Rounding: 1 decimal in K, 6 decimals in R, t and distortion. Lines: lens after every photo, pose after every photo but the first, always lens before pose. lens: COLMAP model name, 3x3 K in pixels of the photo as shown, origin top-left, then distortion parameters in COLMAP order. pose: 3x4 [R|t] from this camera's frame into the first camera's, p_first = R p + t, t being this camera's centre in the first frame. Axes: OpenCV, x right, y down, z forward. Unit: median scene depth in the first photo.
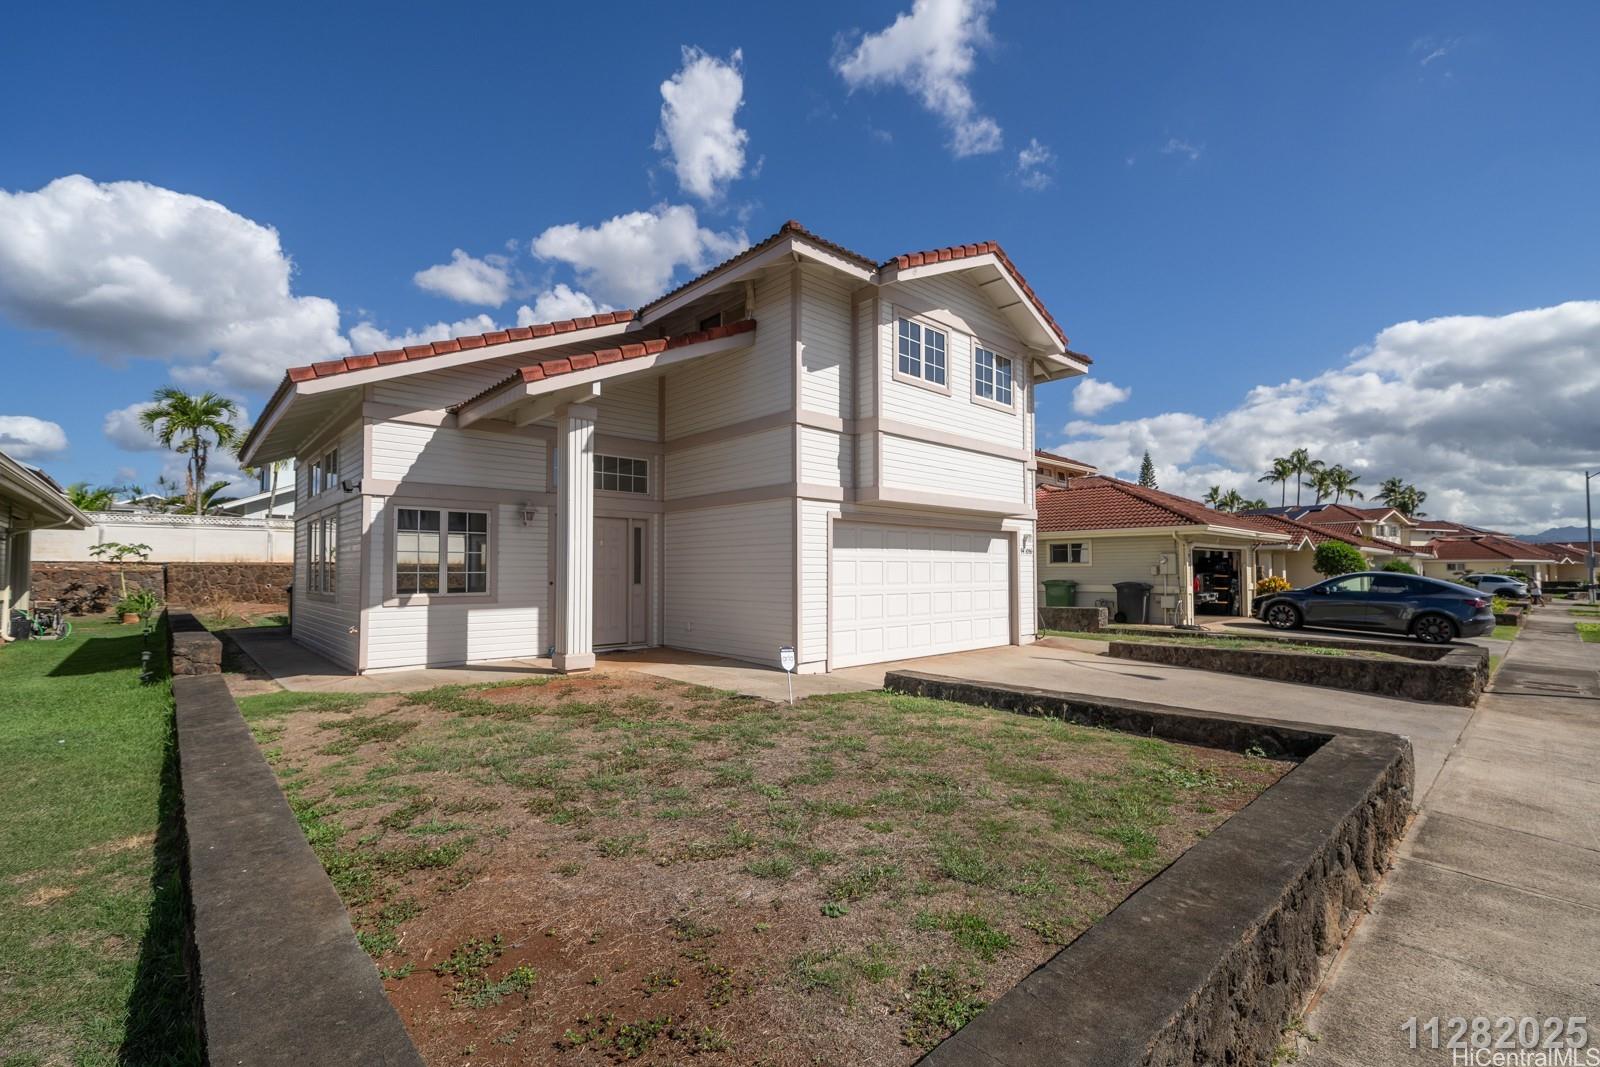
lens RADIAL K [[703.1, 0, 796.3], [0, 703.1, 541.2], [0, 0, 1]] dist [-0.000492, -0.000624]
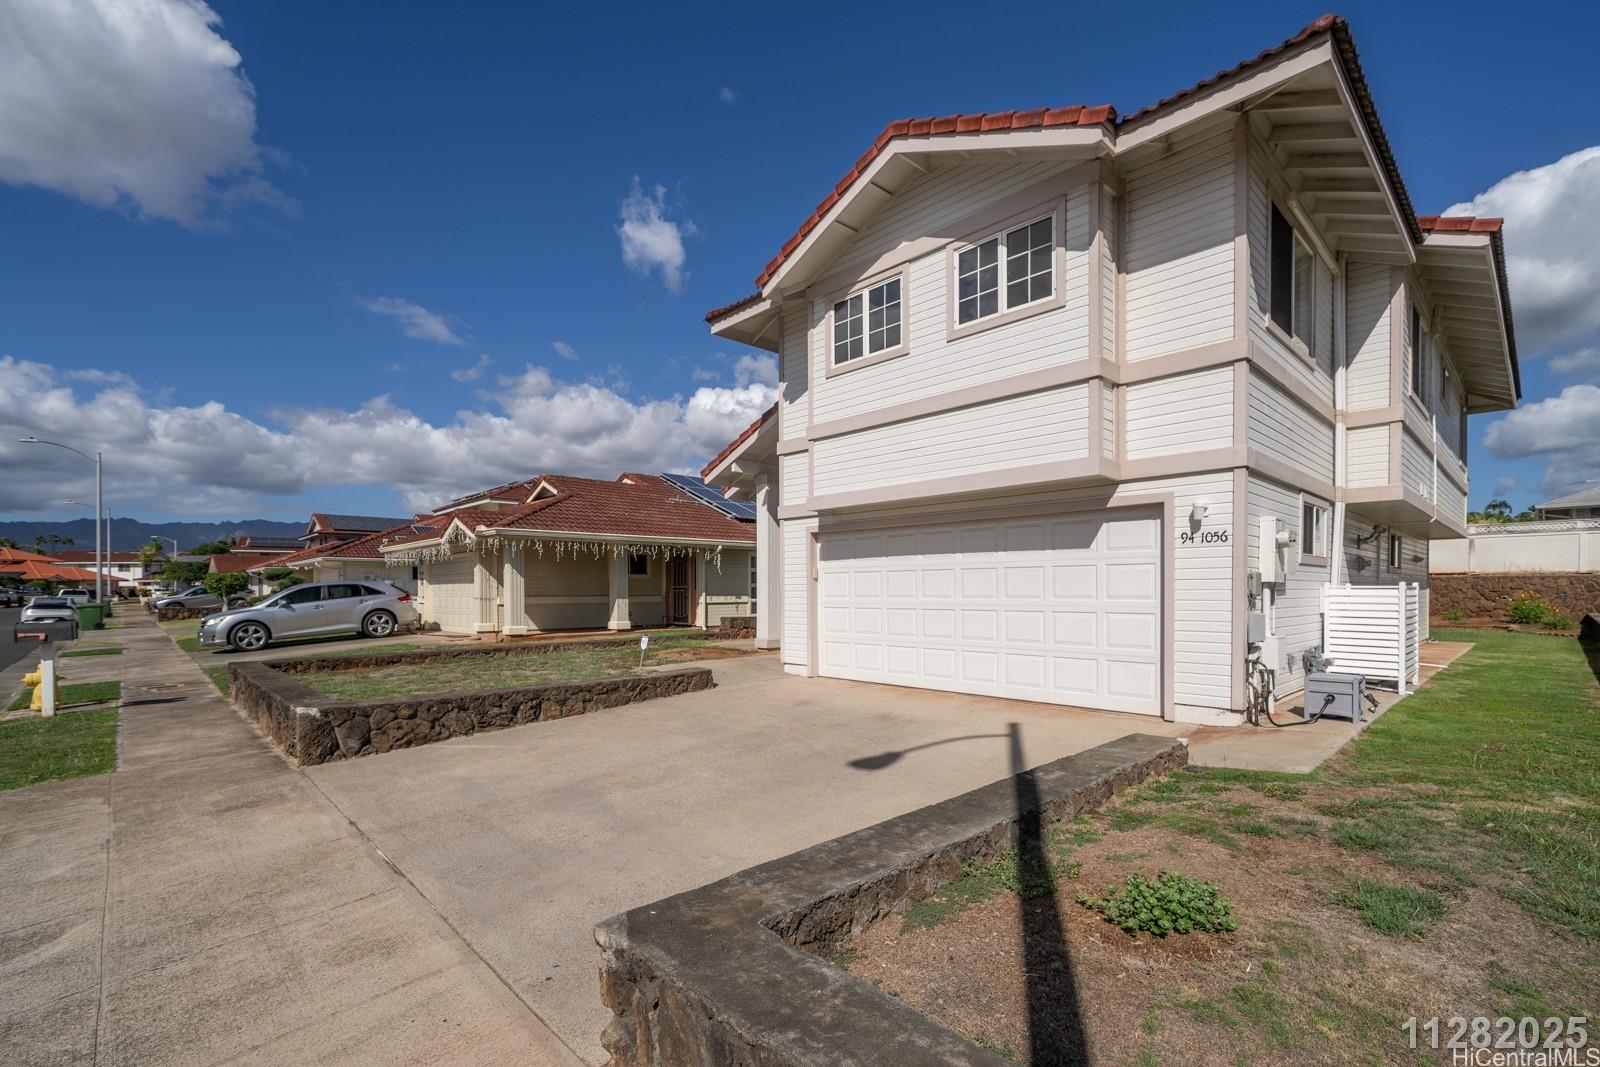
lens RADIAL K [[703.1, 0, 807.8], [0, 703.1, 591.1], [0, 0, 1]] dist [-0.000492, -0.000624]
pose [[0.022469, 0.003582, -0.999741, 0.951189], [0.049231, 0.998776, 0.004685, 0.042214], [0.998535, -0.049324, 0.022265, 0.831483]]
